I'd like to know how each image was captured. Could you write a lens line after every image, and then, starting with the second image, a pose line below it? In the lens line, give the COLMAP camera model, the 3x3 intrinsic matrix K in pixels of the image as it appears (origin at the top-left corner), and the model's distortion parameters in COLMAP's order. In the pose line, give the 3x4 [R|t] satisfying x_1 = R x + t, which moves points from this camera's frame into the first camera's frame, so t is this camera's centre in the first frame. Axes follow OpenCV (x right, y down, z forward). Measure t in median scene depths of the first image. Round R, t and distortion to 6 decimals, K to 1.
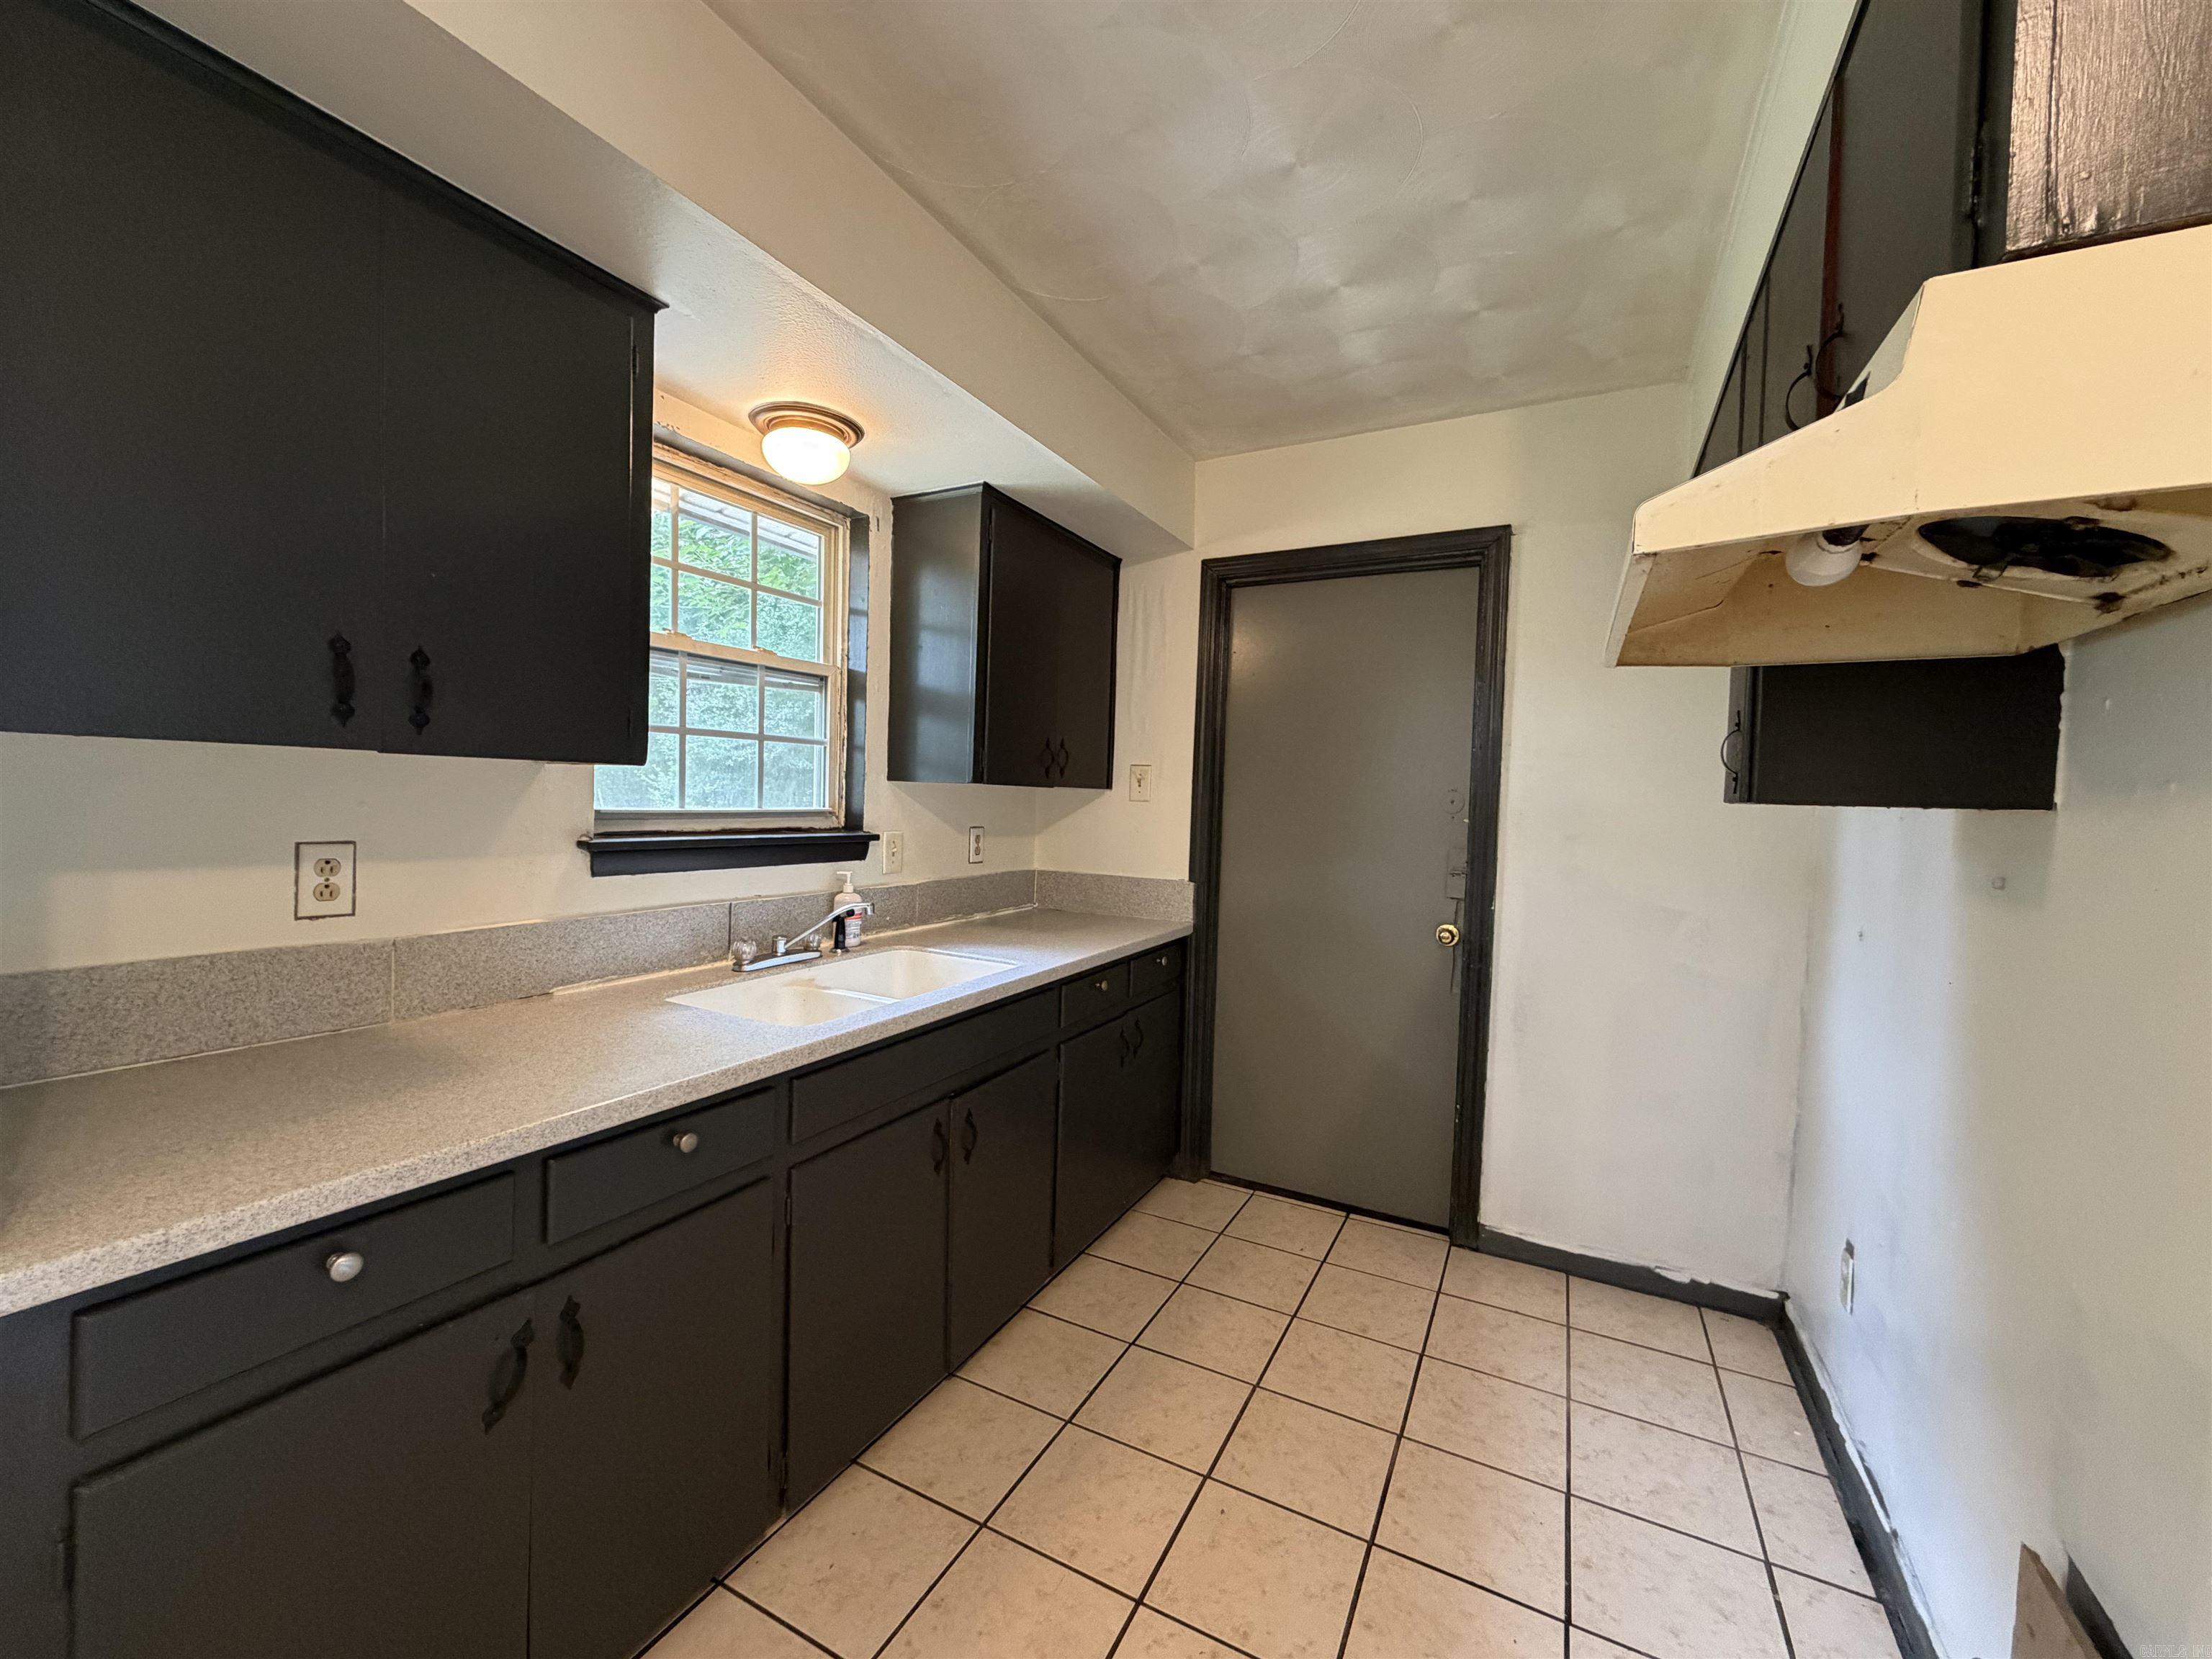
lens RADIAL K [[877.8, 0, 1098.9], [0, 877.8, 826.5], [0, 0, 1]] dist [-0.004065, 0.000825]
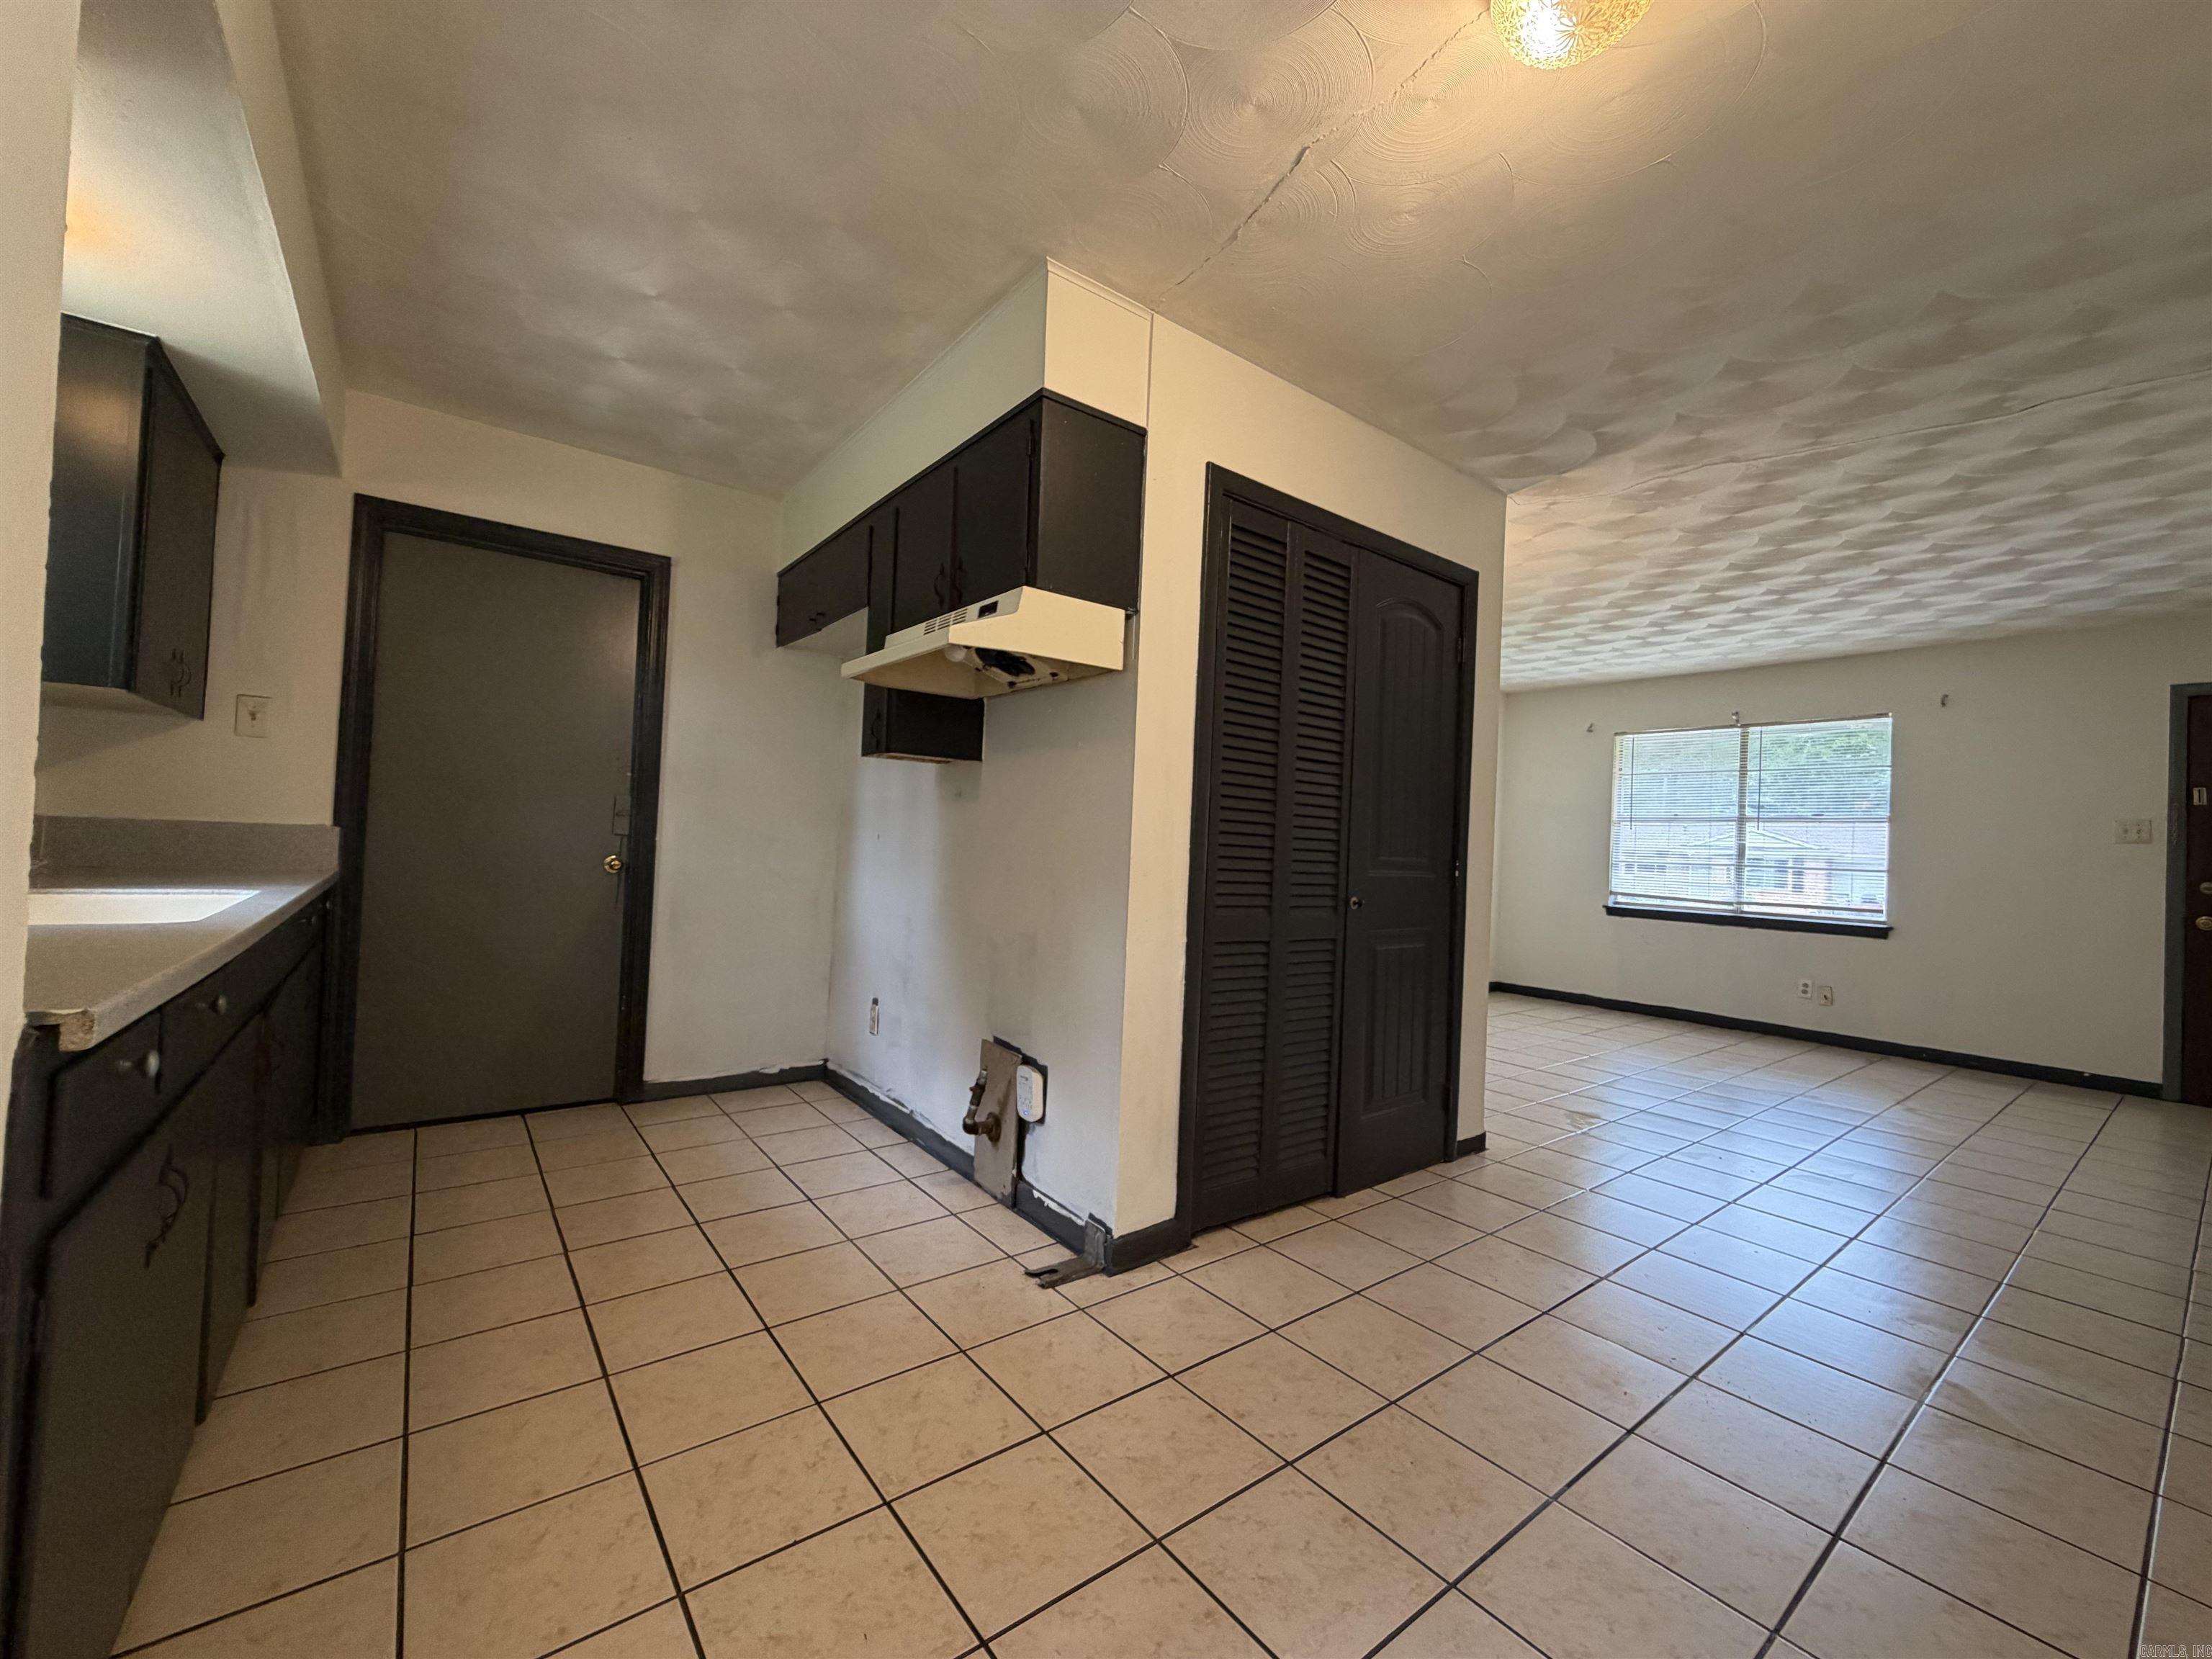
lens RADIAL K [[877.8, 0, 1094.6], [0, 877.8, 826.9], [0, 0, 1]] dist [-0.004065, 0.000825]
pose [[0.424965, 0.002951, 0.905205, -0.512372], [0.000500, 0.999994, -0.003494, 0.084968], [-0.905210, 0.001937, 0.424961, -0.184884]]
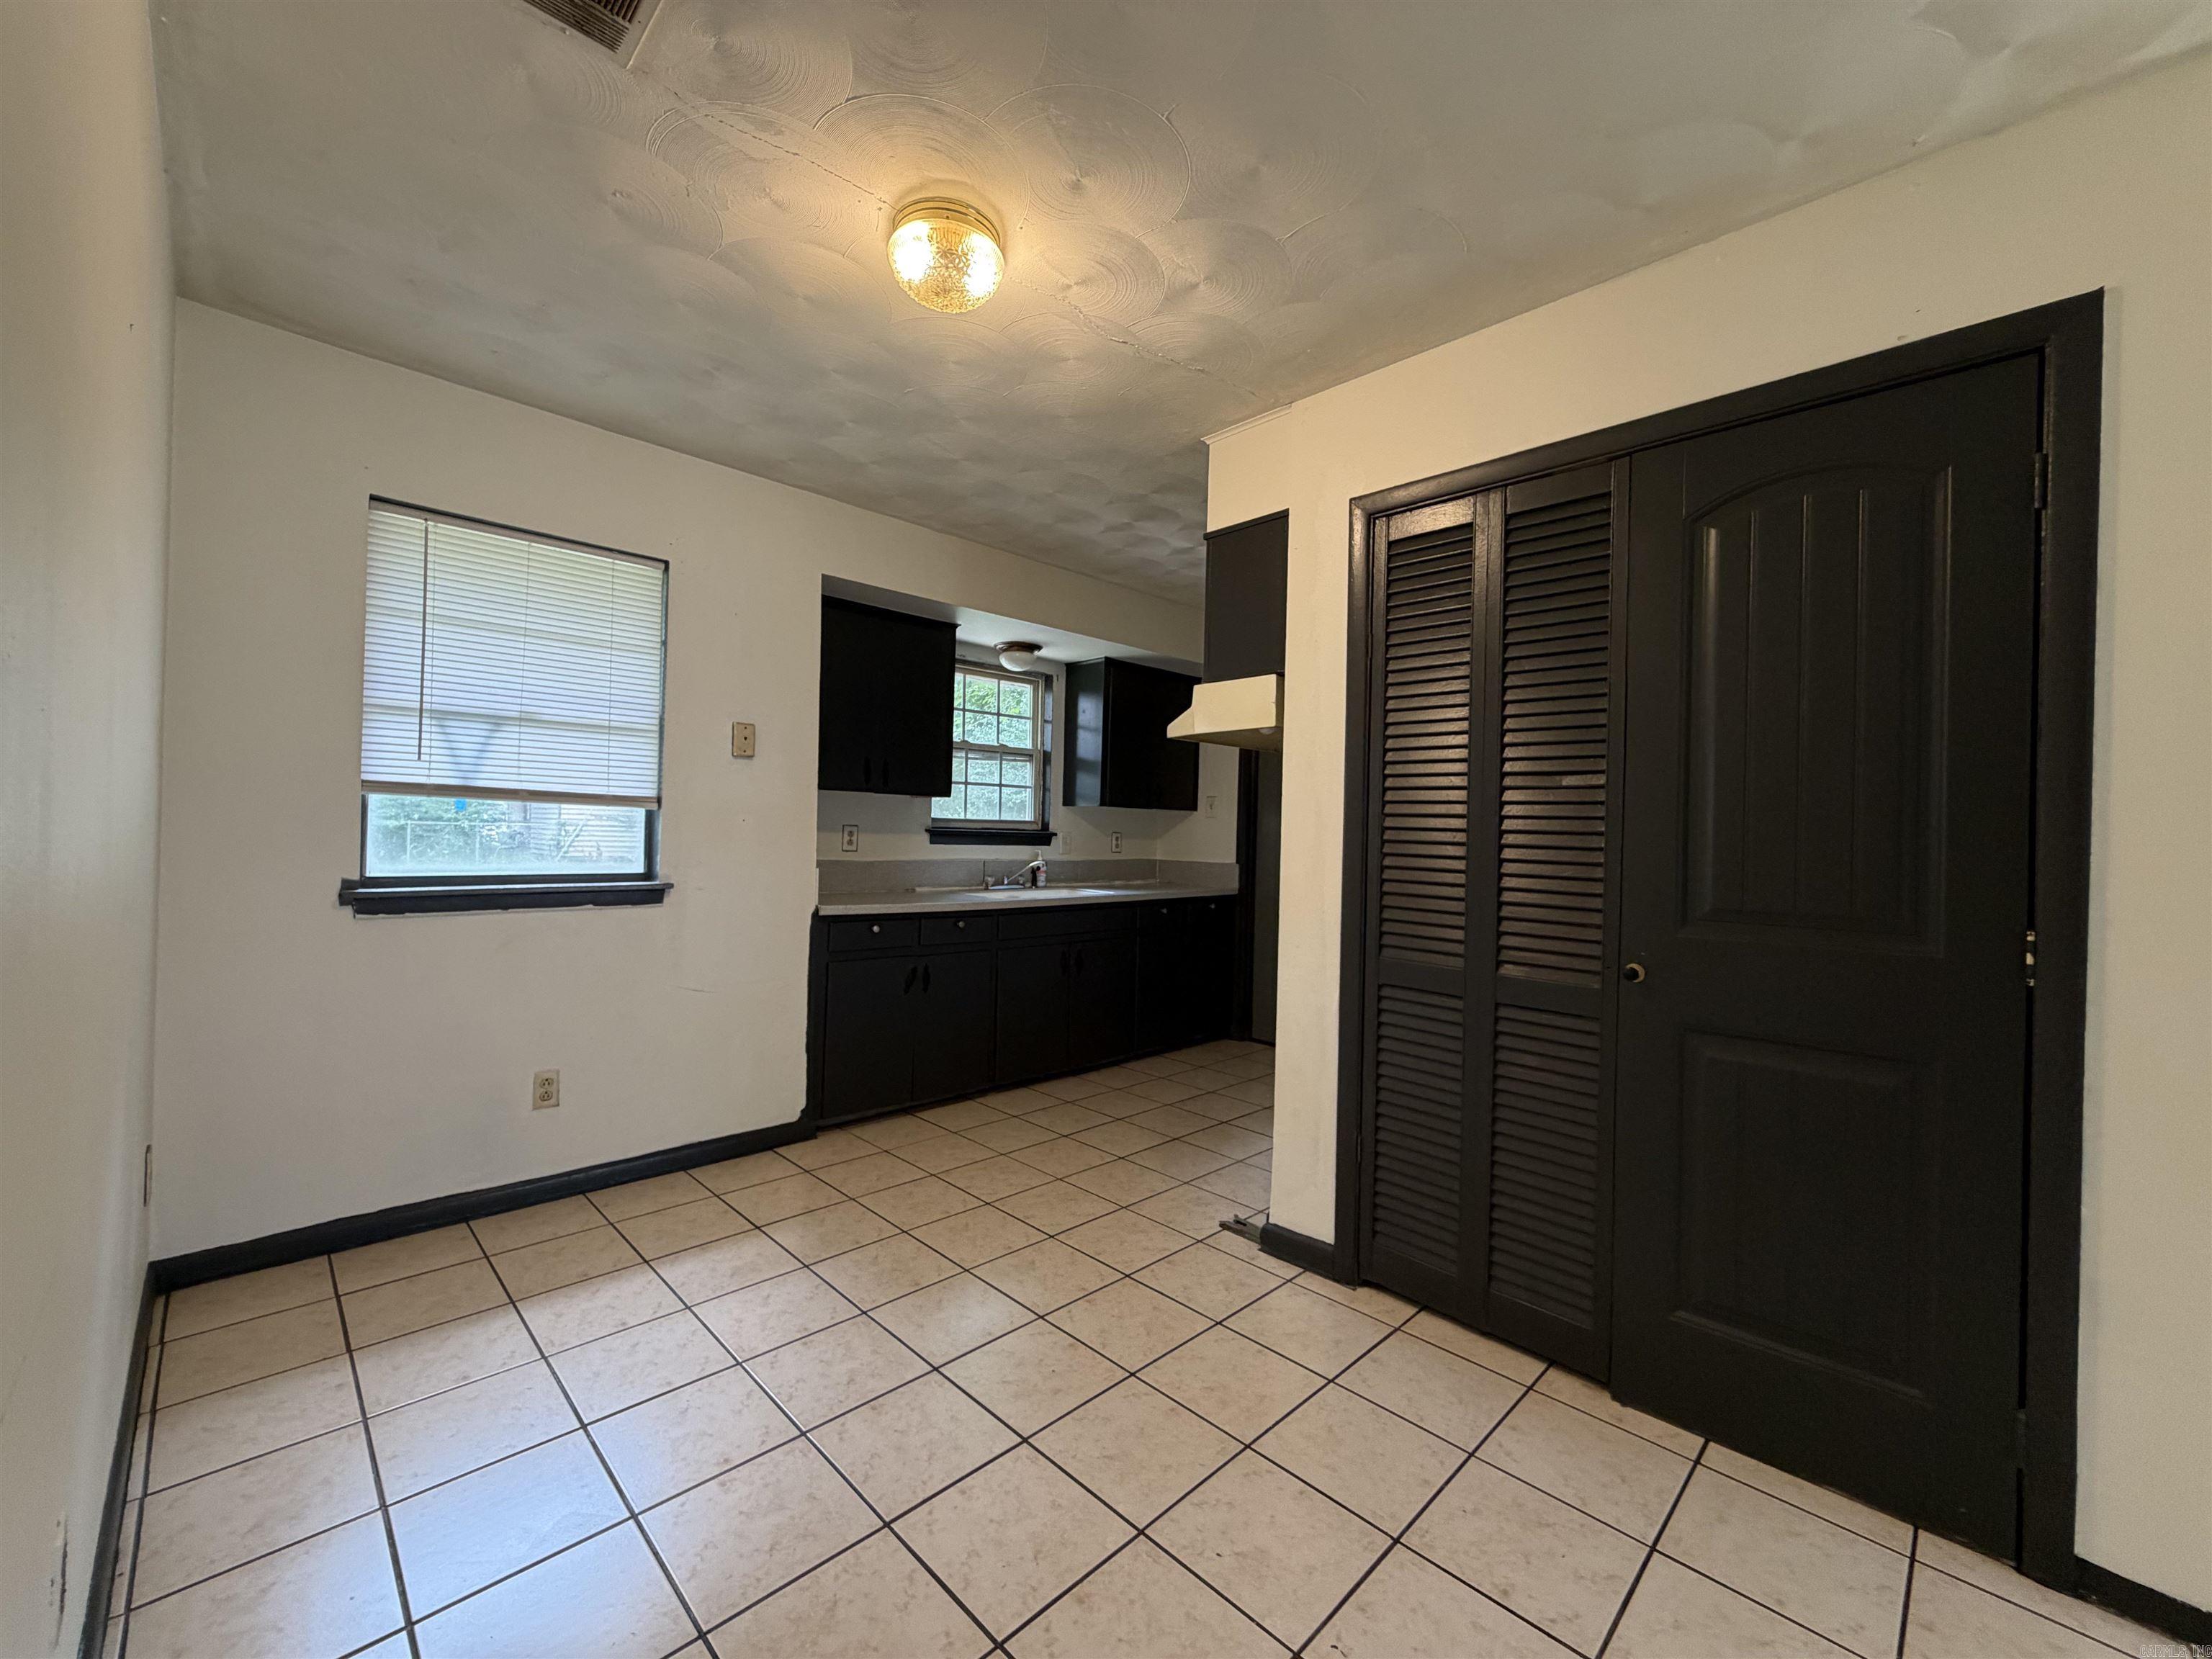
lens RADIAL K [[877.8, 0, 1098.3], [0, 877.8, 823.6], [0, 0, 1]] dist [-0.004065, 0.000825]
pose [[0.952854, -0.008779, -0.303304, 0.463523], [-0.006541, 0.998755, -0.049459, 0.089979], [0.303360, 0.049111, 0.951610, -0.901901]]
